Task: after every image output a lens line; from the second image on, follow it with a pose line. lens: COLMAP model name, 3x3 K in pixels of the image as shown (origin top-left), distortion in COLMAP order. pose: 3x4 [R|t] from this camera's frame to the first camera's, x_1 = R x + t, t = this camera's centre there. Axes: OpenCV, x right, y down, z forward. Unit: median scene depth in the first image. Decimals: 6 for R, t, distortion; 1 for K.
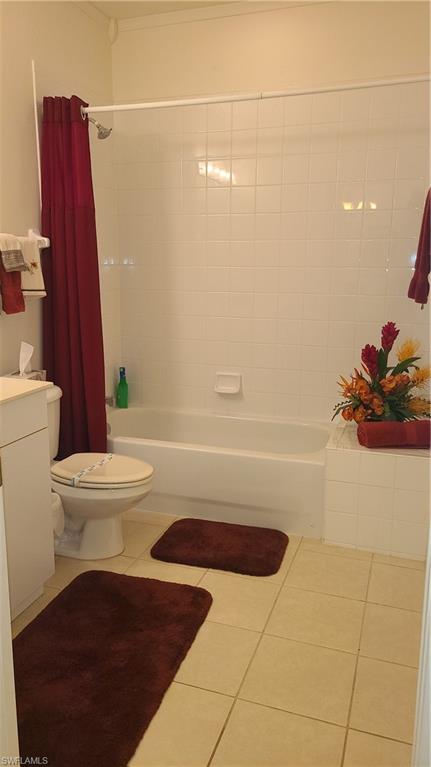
lens RADIAL K [[581.2, 0, 215.5], [0, 581.2, 383.5], [0, 0, 1]] dist [0.092968, -0.099851]
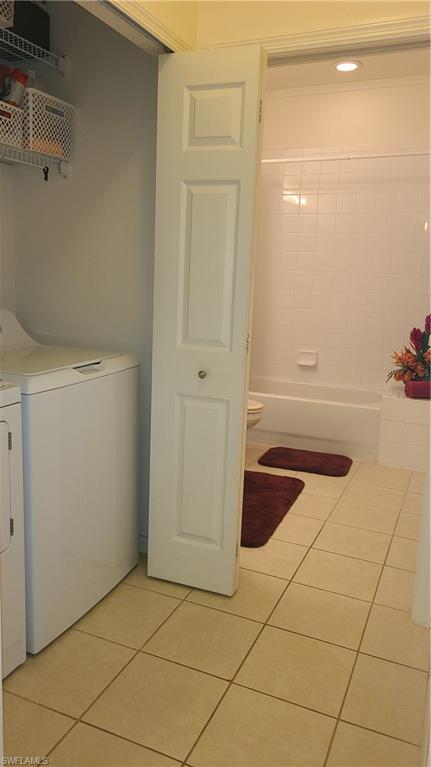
lens RADIAL K [[570.0, 0, 215.5], [0, 570.0, 383.5], [0, 0, 1]] dist [0.005673, 0.001110]
pose [[0.996225, 0.045562, -0.073894, -0.113701], [-0.046827, 0.998783, -0.015480, 0.113619], [0.073099, 0.018882, 0.997146, -0.414645]]
